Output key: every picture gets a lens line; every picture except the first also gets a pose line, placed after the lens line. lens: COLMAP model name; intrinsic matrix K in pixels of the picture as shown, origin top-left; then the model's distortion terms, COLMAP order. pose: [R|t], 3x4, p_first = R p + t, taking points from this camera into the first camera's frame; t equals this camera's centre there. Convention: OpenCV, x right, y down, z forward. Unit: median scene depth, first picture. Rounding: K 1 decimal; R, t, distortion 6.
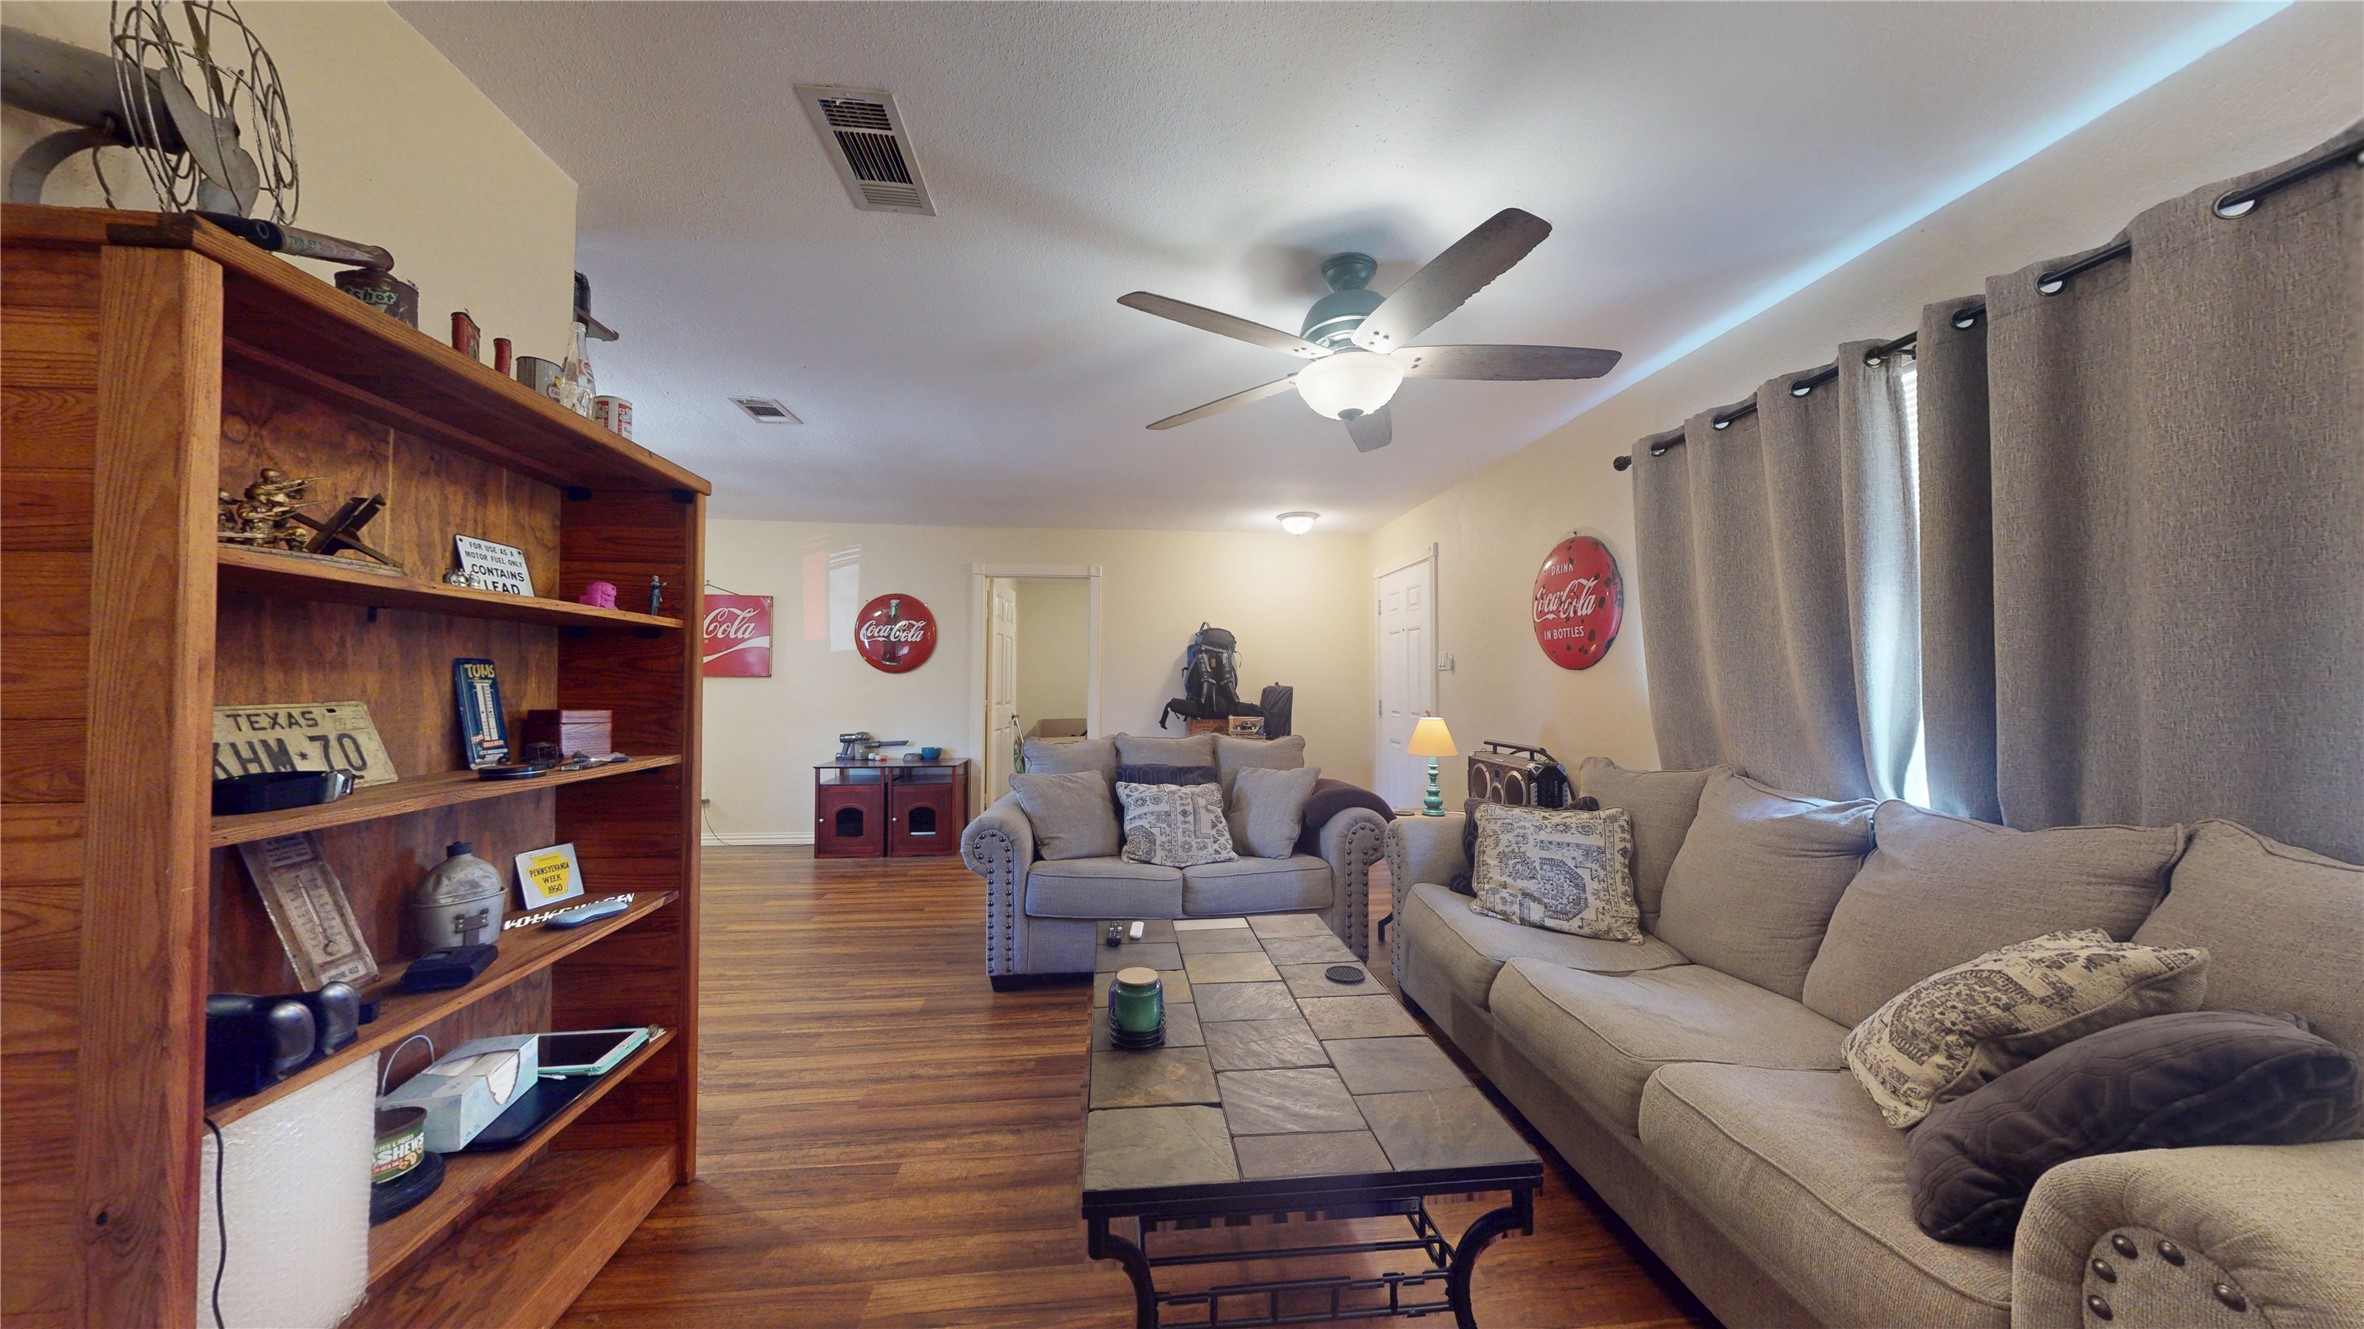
lens RADIAL K [[747.2, 0, 1182.1], [0, 747.2, 661.7], [0, 0, 1]] dist [0.000256, -0.000039]
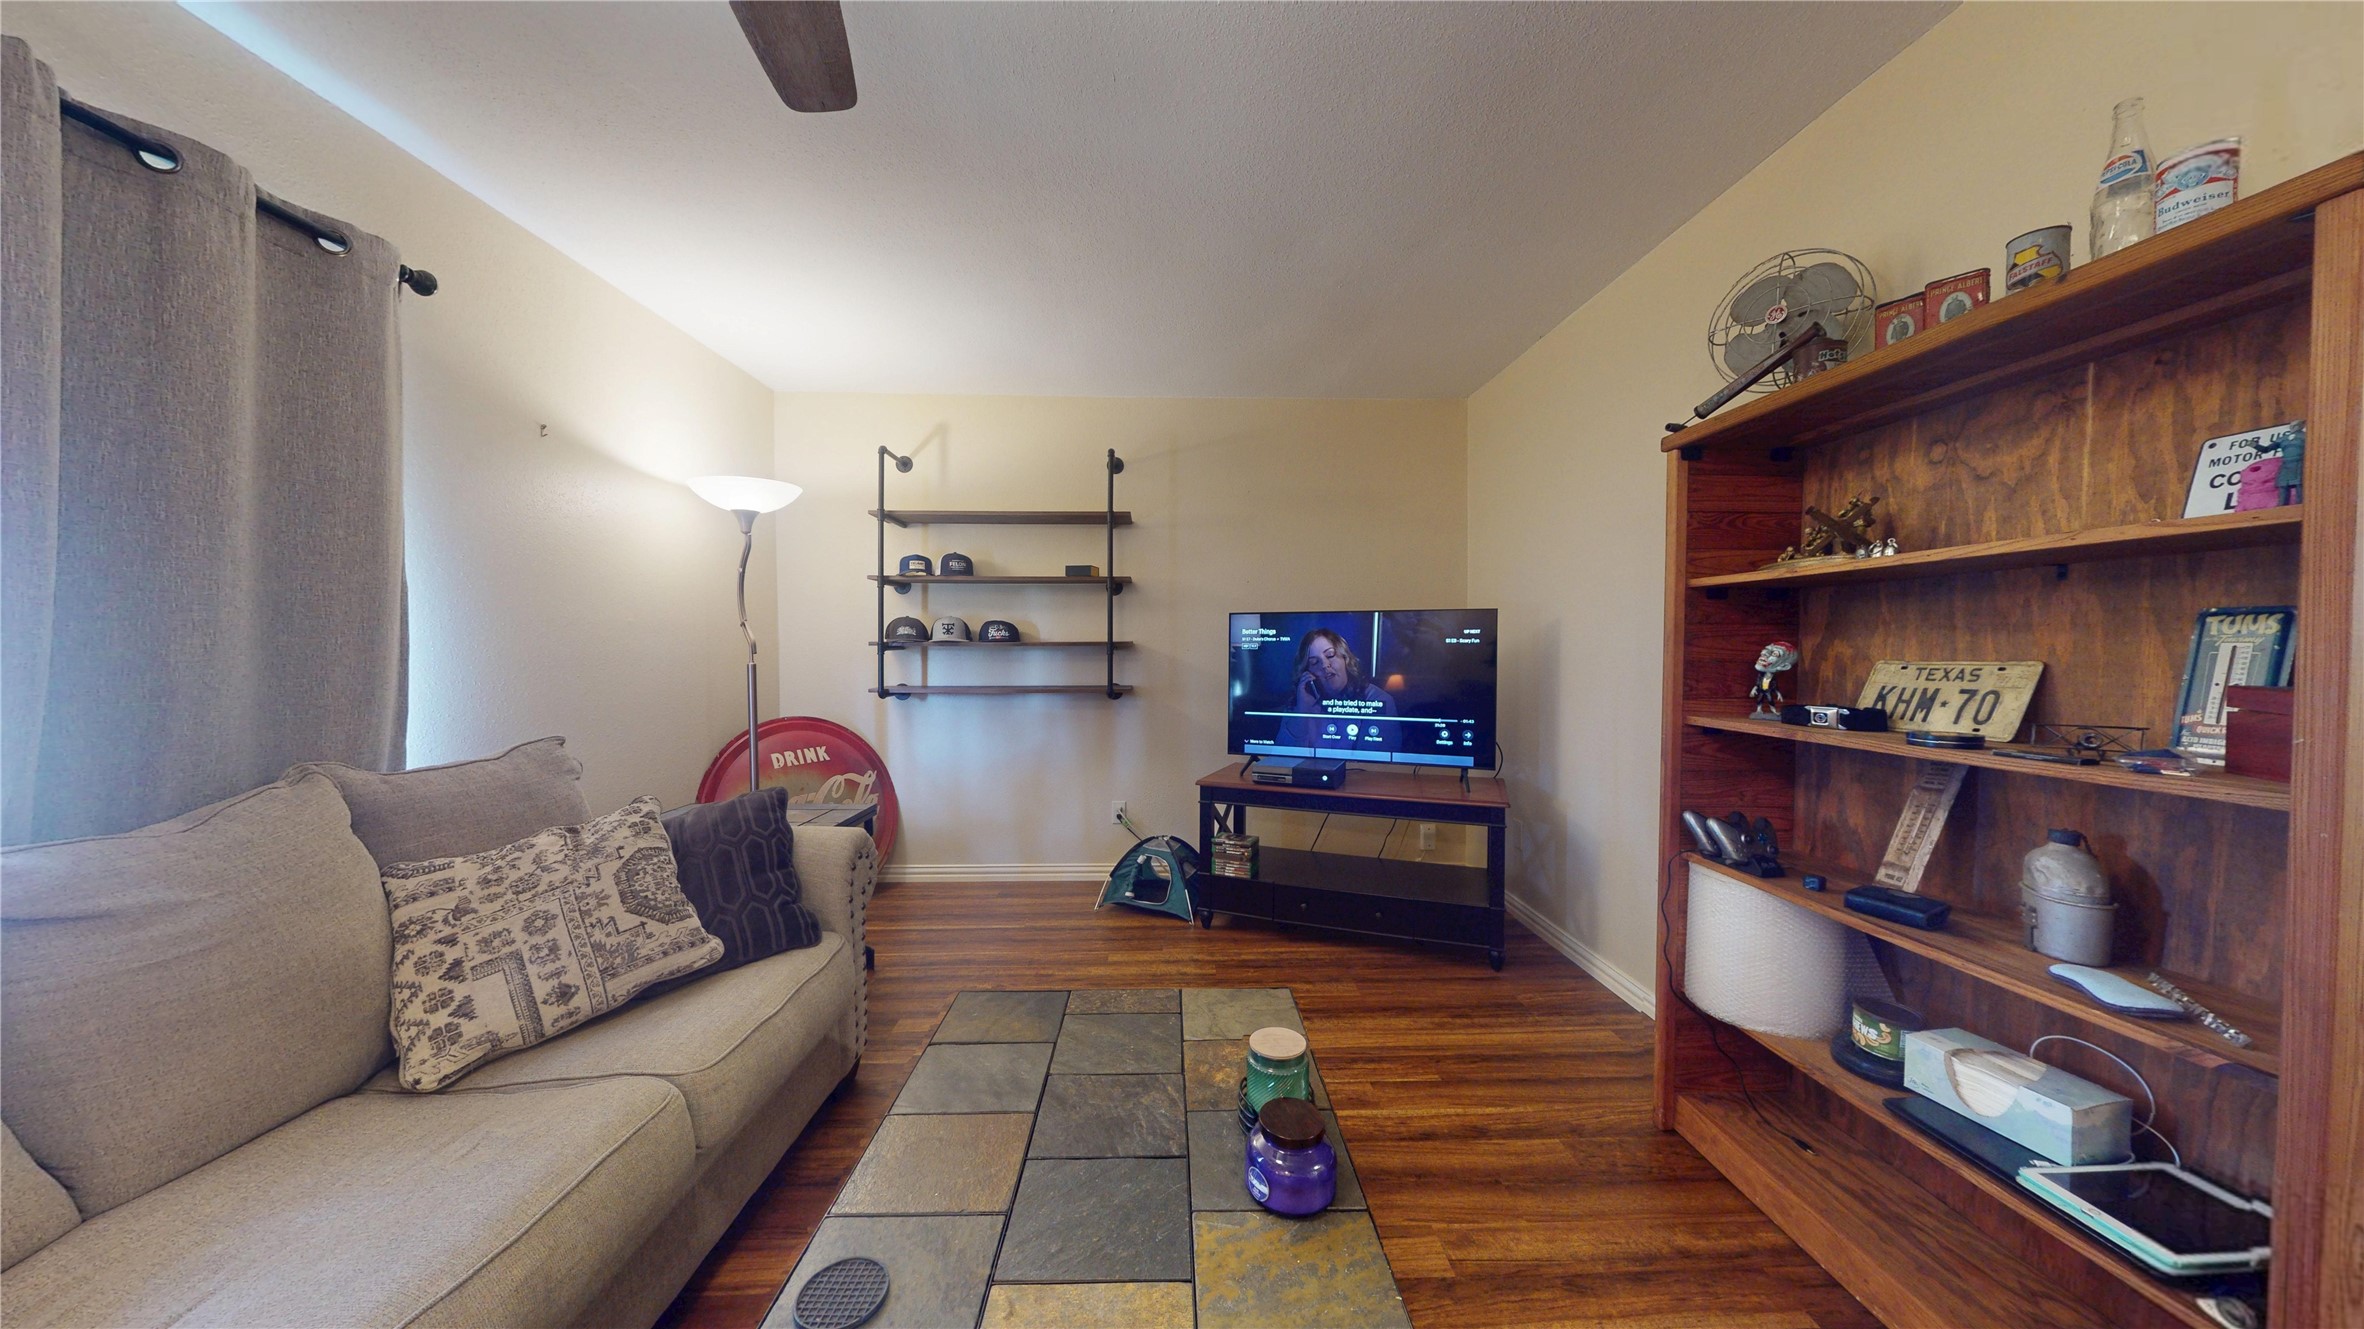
lens RADIAL K [[747.2, 0, 1184.9], [0, 747.2, 663.3], [0, 0, 1]] dist [0.000256, -0.000039]
pose [[-0.997541, -0.002726, 0.070026, -0.021266], [-0.003395, 0.999950, -0.009441, 0.068907], [-0.069997, -0.009655, -0.997500, 2.107035]]
